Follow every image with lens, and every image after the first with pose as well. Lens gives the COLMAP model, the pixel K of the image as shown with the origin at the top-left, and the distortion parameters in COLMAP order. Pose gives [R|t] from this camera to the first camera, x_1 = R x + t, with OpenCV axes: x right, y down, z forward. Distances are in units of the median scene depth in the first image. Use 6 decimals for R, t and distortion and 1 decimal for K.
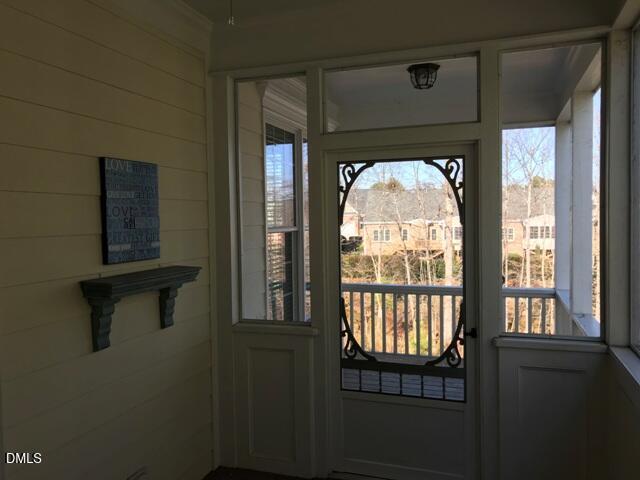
lens RADIAL K [[525.1, 0, 319.3], [0, 525.1, 237.1], [0, 0, 1]] dist [0.016656, -0.009486]
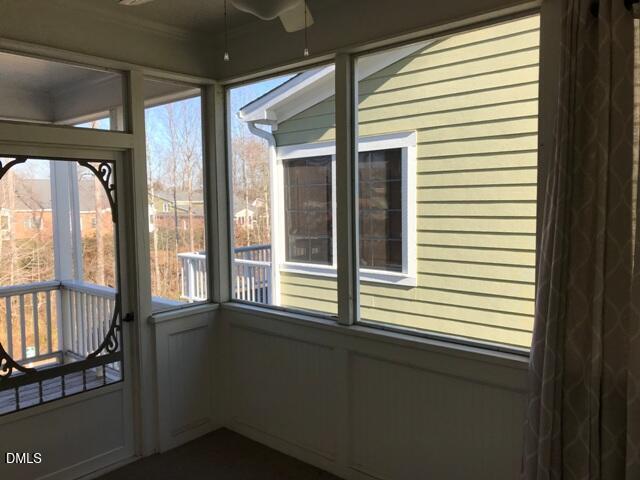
lens RADIAL K [[525.1, 0, 319.3], [0, 525.1, 237.1], [0, 0, 1]] dist [0.016656, -0.009486]
pose [[0.366328, -0.052413, 0.929008, -0.600941], [0.042641, 0.998309, 0.039509, -0.018916], [-0.929508, 0.025140, 0.367944, 0.189395]]
